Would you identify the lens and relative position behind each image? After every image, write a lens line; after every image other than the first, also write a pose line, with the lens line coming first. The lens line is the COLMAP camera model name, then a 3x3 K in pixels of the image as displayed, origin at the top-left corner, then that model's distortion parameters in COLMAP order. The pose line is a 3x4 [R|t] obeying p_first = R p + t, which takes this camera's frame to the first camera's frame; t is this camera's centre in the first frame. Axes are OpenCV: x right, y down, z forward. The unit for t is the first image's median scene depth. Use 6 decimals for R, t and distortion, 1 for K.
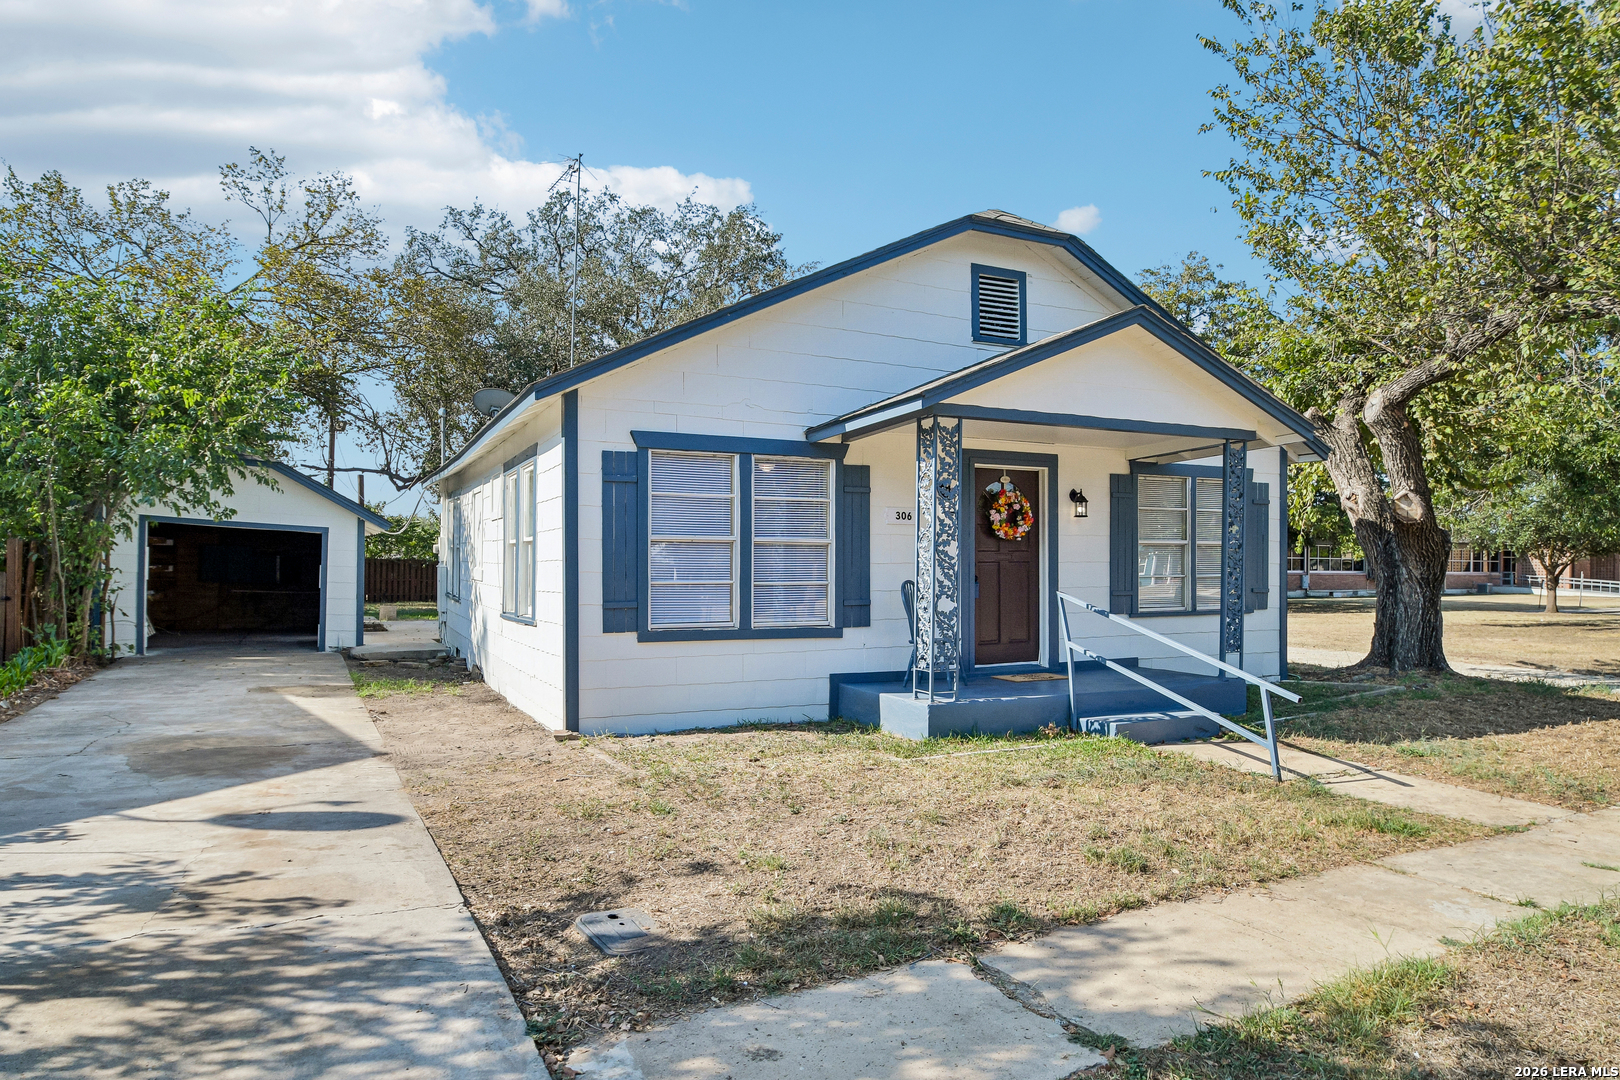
lens RADIAL K [[982.9, 0, 810.0], [0, 982.9, 540.0], [0, 0, 1]] dist [-0.028832, -0.001040]
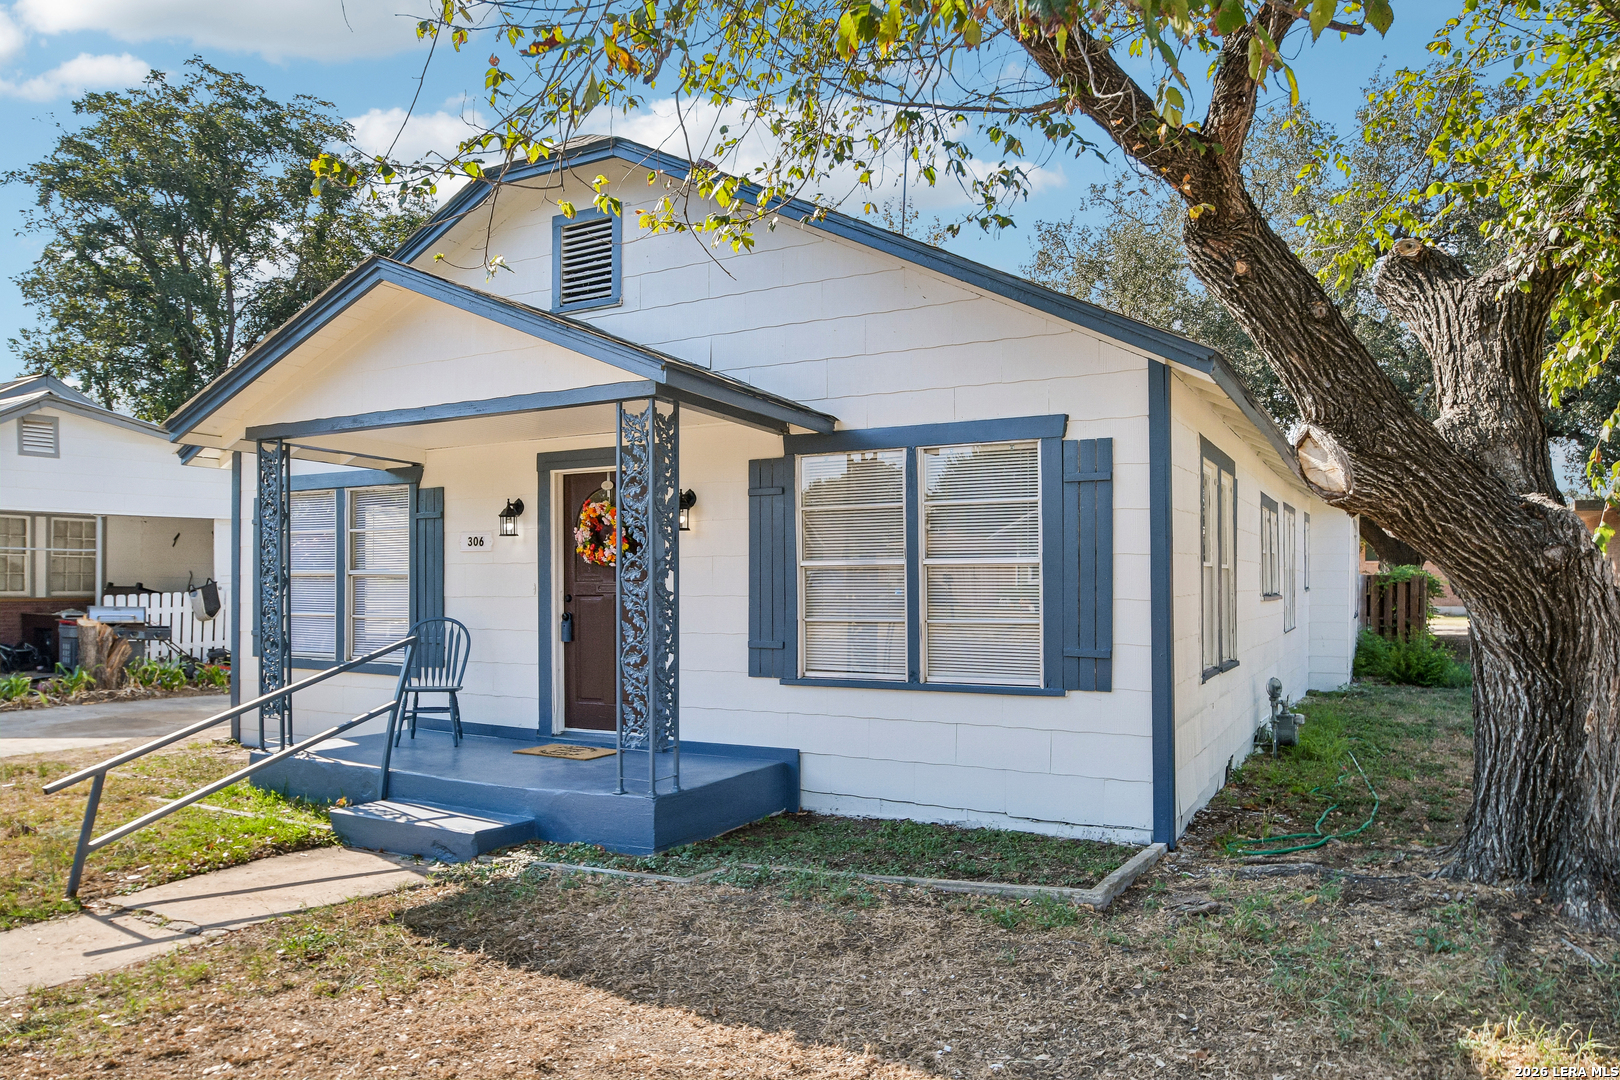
lens RADIAL K [[1109.5, 0, 804.0], [0, 1109.5, 560.8], [0, 0, 1]] dist [-0.038338, 0.001533]
pose [[0.568884, -0.017514, -0.822232, 0.982672], [0.024758, 0.999685, -0.004165, 0.003126], [0.822045, -0.017988, 0.569138, 0.643116]]
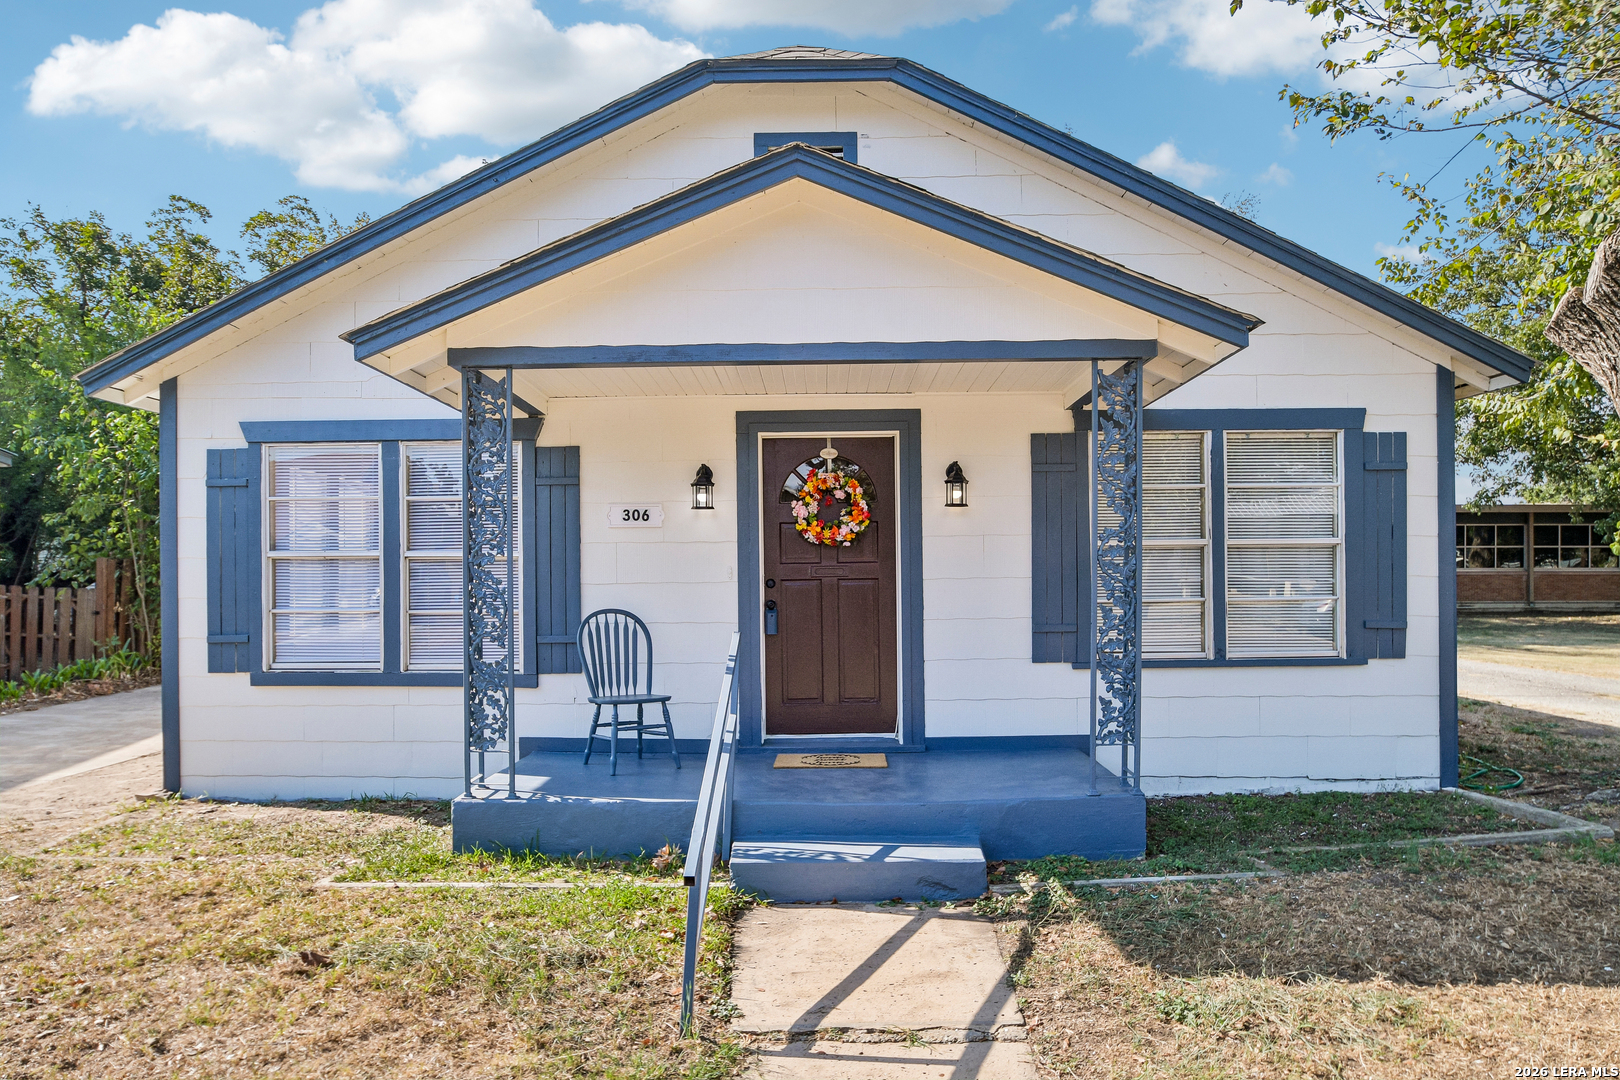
lens RADIAL K [[1083.9, 0, 809.0], [0, 1083.9, 563.8], [0, 0, 1]] dist [-0.035574, 0.000492]
pose [[0.891316, -0.009919, -0.453275, 0.515810], [0.020750, 0.999606, 0.018929, -0.002044], [0.452908, -0.026277, 0.891170, 0.349197]]
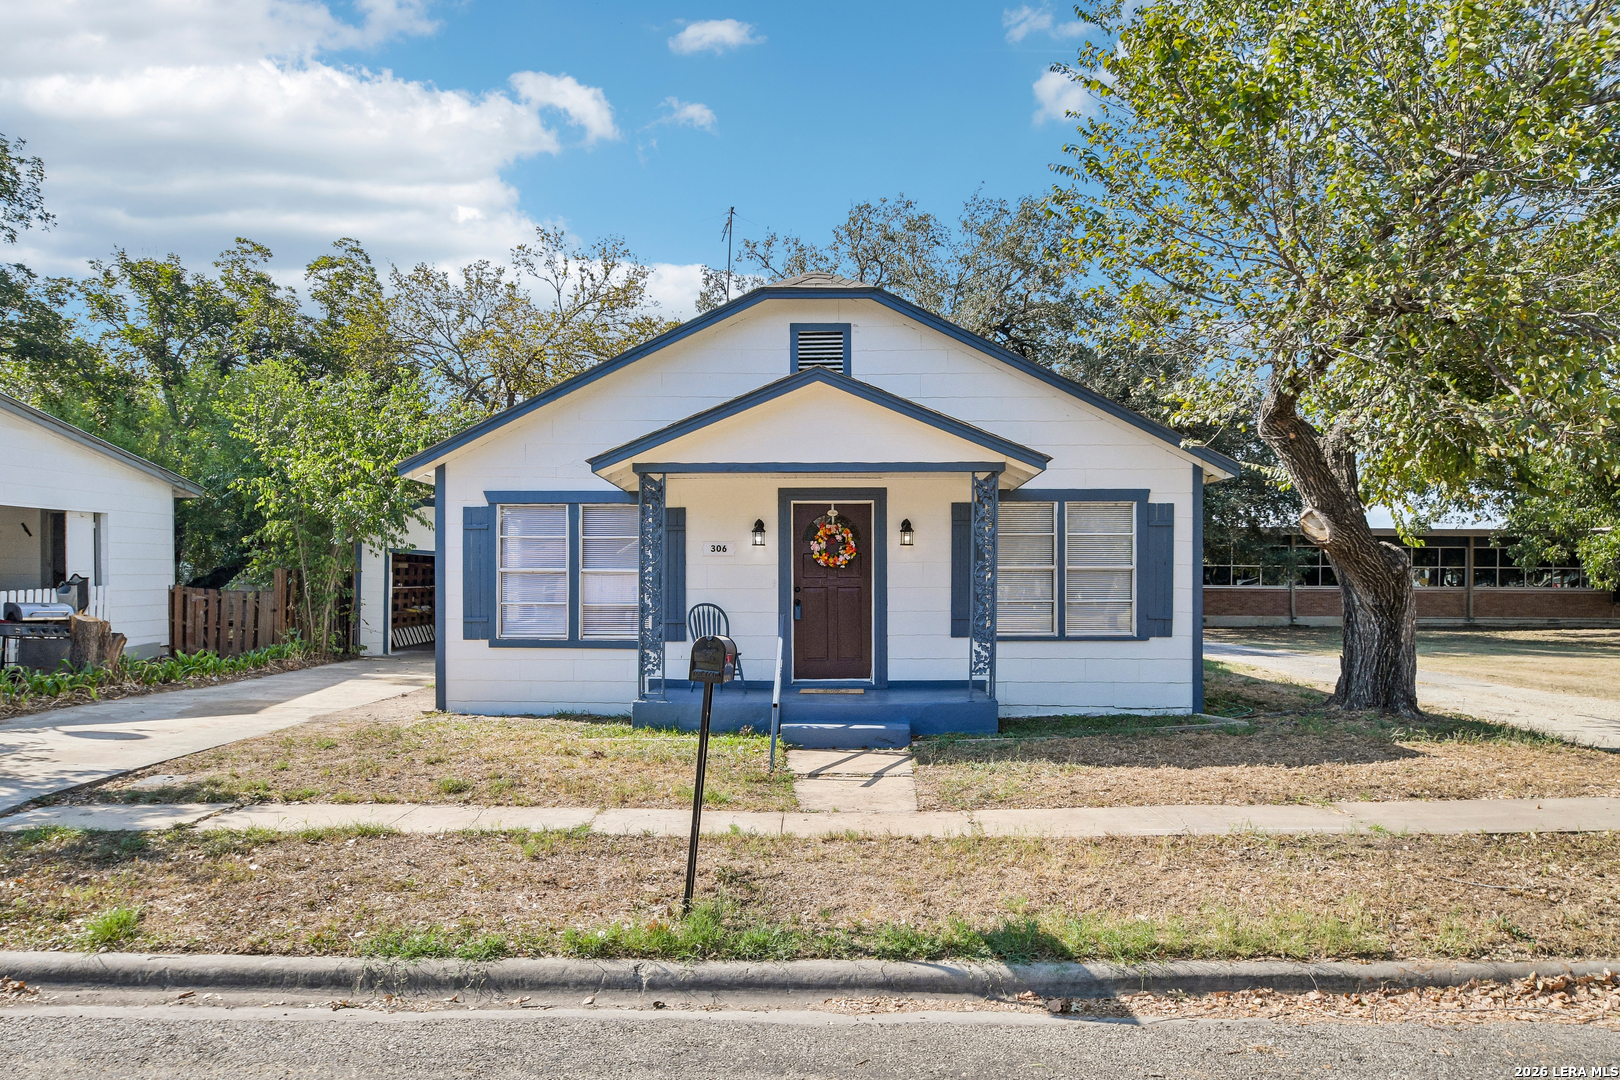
lens RADIAL K [[1134.5, 0, 812.2], [0, 1134.5, 570.3], [0, 0, 1]] dist [-0.043120, 0.000681]
pose [[0.892273, -0.004857, -0.451471, 0.759057], [0.011922, 0.999847, 0.012807, -0.013721], [0.451340, -0.016810, 0.892194, -0.154891]]
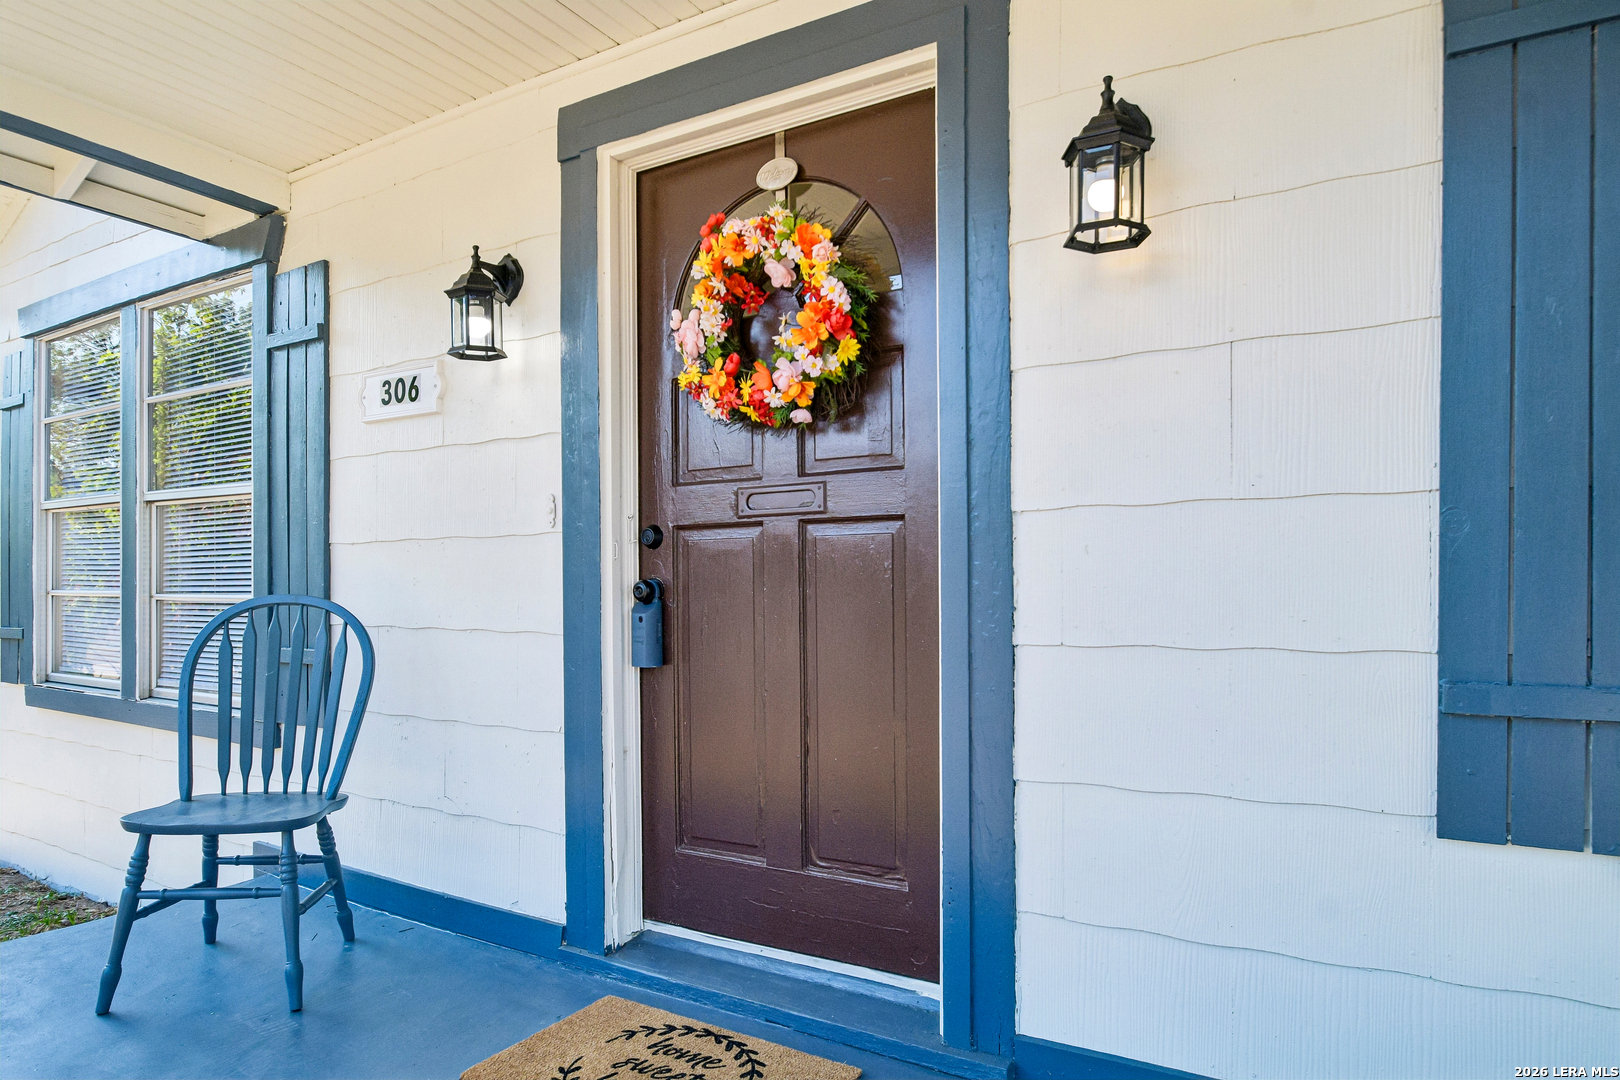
lens RADIAL K [[951.0, 0, 808.1], [0, 951.0, 580.5], [0, 0, 1]] dist [-0.025425, -0.000228]
pose [[0.545526, -0.004241, -0.838083, 0.394701], [0.024628, 0.999636, 0.010973, 0.033985], [0.837732, -0.026627, 0.545432, 0.882773]]
